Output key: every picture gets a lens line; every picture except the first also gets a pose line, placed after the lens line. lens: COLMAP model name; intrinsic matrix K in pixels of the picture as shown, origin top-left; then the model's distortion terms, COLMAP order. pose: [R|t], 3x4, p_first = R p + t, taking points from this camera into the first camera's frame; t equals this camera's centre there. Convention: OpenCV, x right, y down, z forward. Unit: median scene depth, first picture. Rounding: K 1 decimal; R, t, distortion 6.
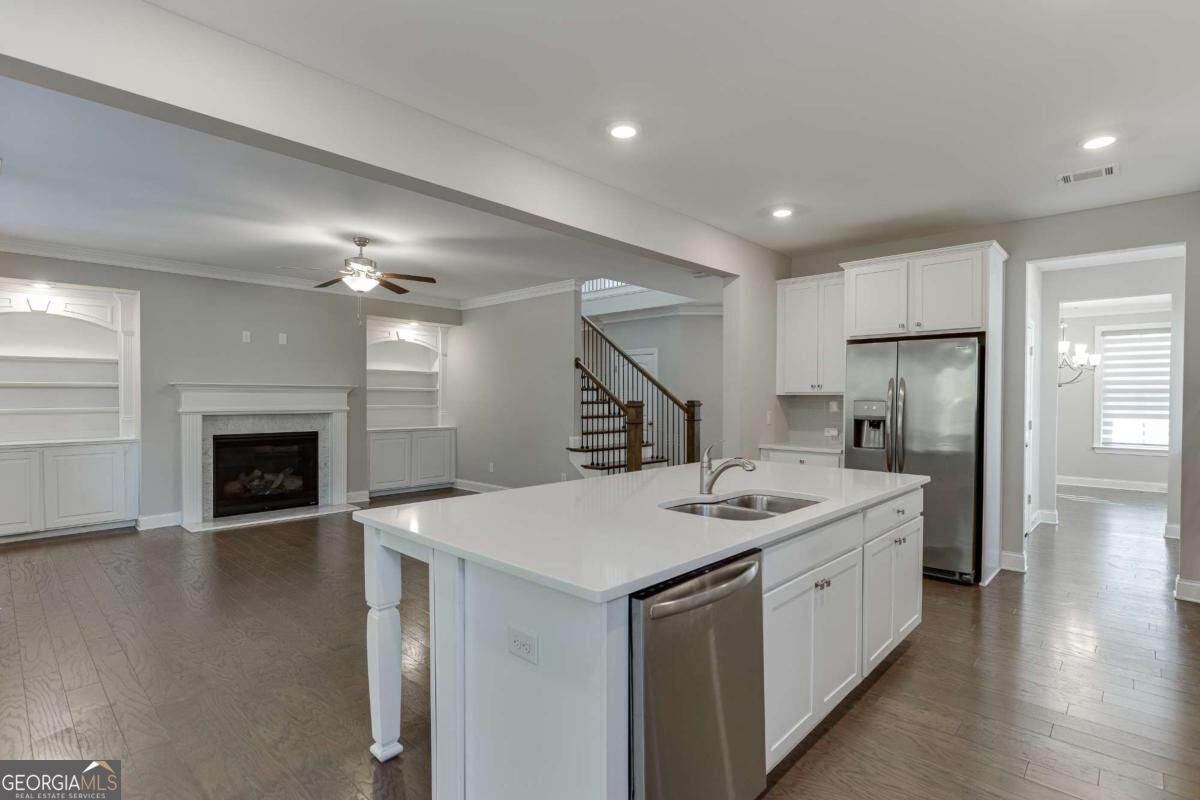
lens RADIAL K [[577.7, 0, 608.6], [0, 577.7, 403.5], [0, 0, 1]] dist [-0.008422, 0.002024]
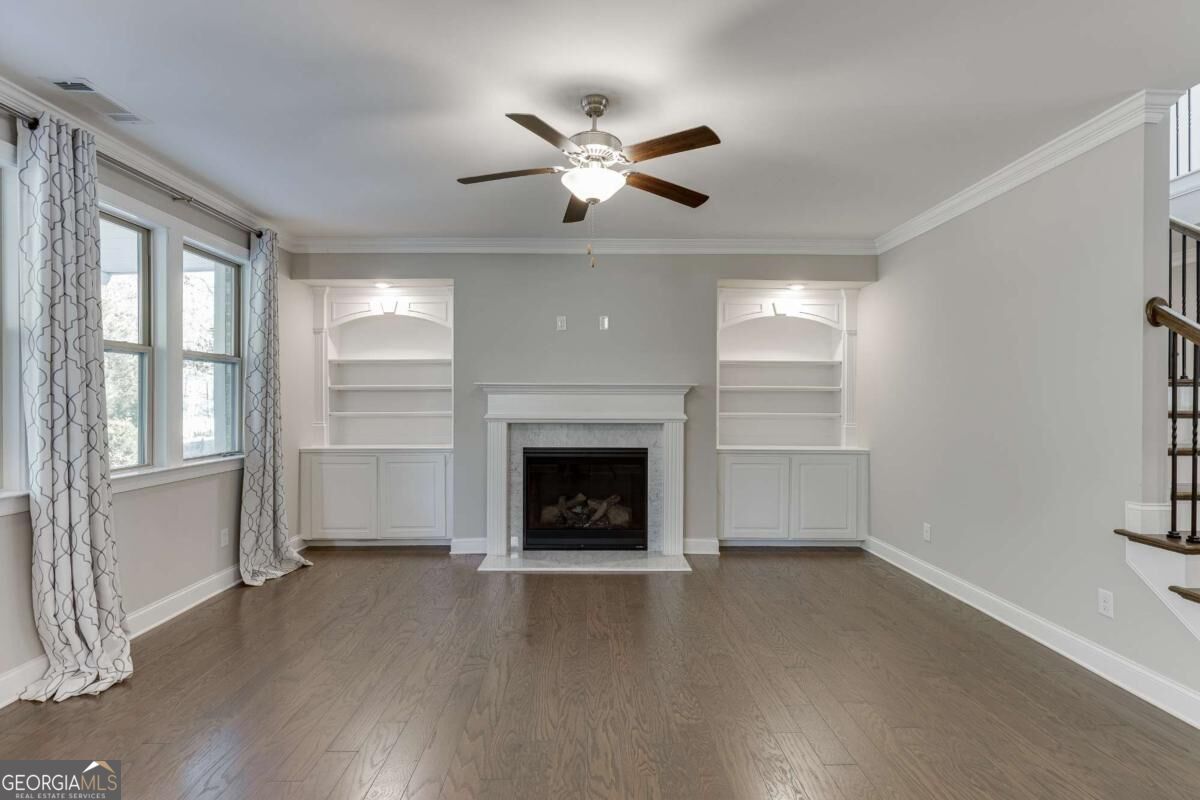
lens RADIAL K [[565.4, 0, 593.3], [0, 565.4, 401.7], [0, 0, 1]] dist [-0.003995, -0.000844]
pose [[0.684590, 0.001964, -0.728926, -0.038451], [-0.007845, 0.999958, -0.004673, -0.006165], [0.728886, 0.008918, 0.684577, 0.487384]]
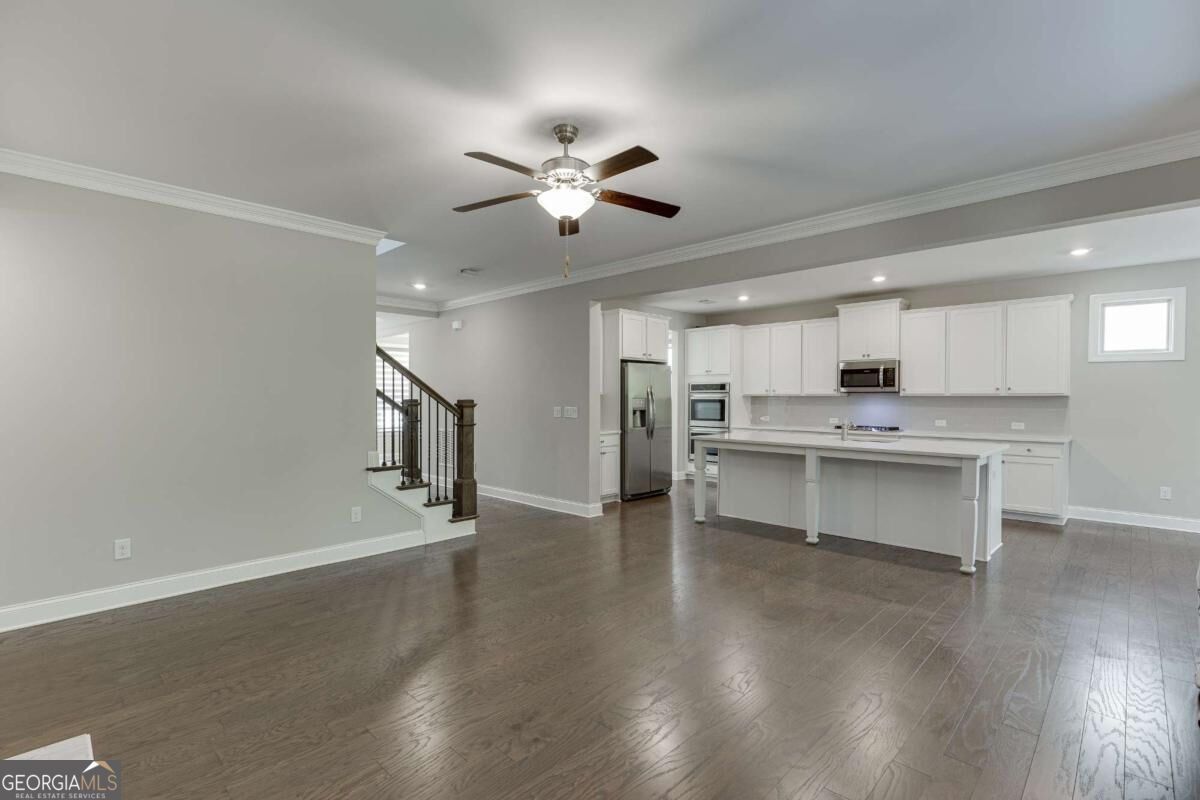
lens RADIAL K [[551.7, 0, 608.8], [0, 551.7, 402.9], [0, 0, 1]] dist [-0.001462, -0.000608]
pose [[0.015552, -0.012842, 0.999797, -0.752930], [0.008125, 0.999886, 0.012717, -0.009086], [-0.999846, 0.007926, 0.015655, 0.714993]]
